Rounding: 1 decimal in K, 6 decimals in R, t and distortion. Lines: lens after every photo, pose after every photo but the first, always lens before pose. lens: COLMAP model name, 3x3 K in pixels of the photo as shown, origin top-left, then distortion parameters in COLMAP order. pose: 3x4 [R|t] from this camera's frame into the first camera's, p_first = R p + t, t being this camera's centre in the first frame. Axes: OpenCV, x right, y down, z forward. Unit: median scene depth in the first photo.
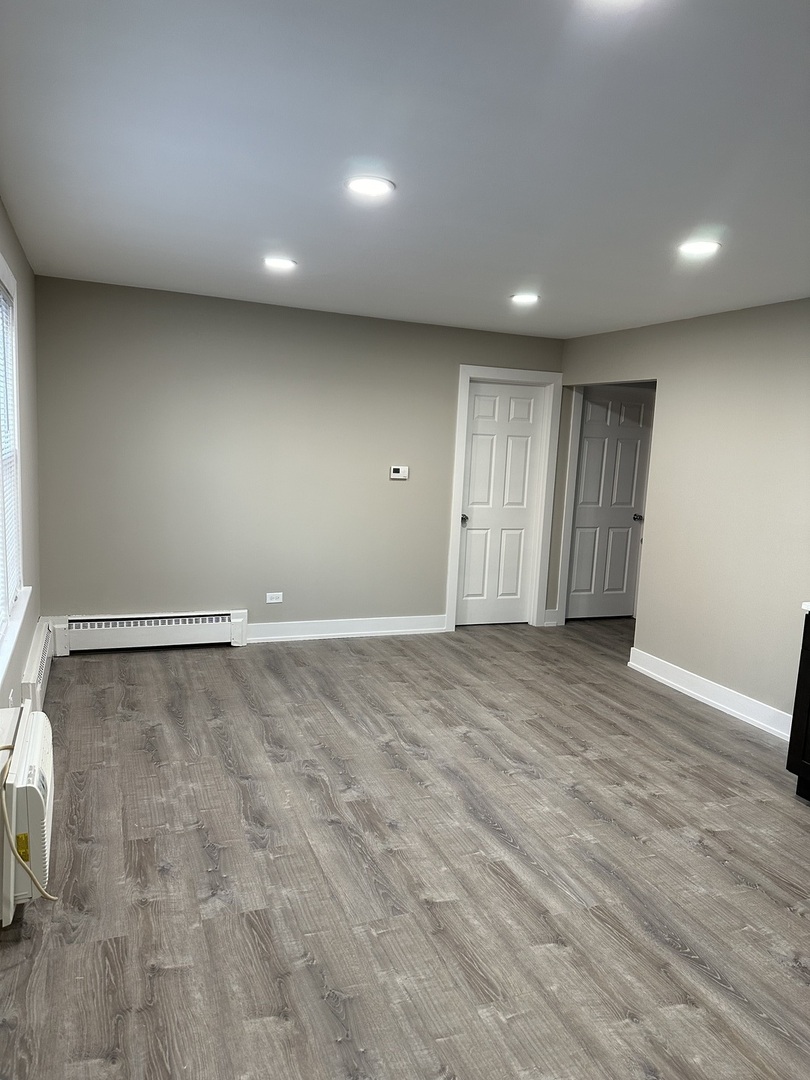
lens RADIAL K [[764.1, 0, 407.6], [0, 764.1, 539.6], [0, 0, 1]] dist [0.069225, -0.042819]
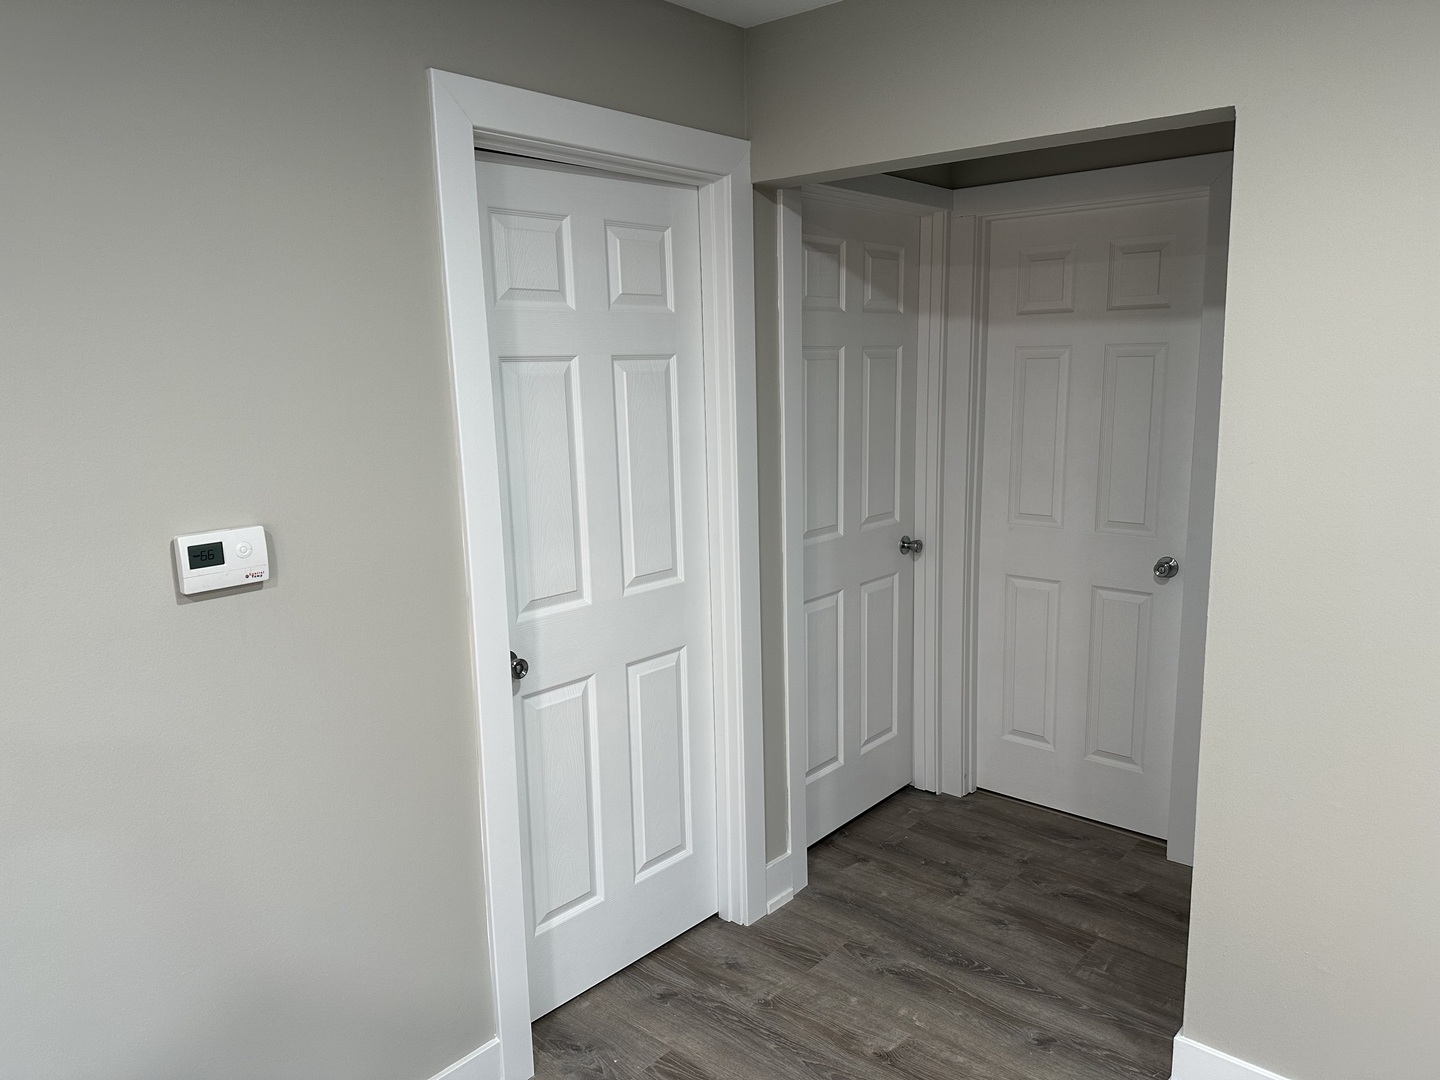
lens RADIAL K [[1018.8, 0, 717.8], [0, 1018.8, 539.7], [0, 0, 1]] dist [0.069225, -0.042819]
pose [[0.898459, -0.145015, 0.414418, -0.008799], [0.129409, 0.989415, 0.065662, -0.145968], [-0.419553, -0.005365, 0.907715, 1.057699]]
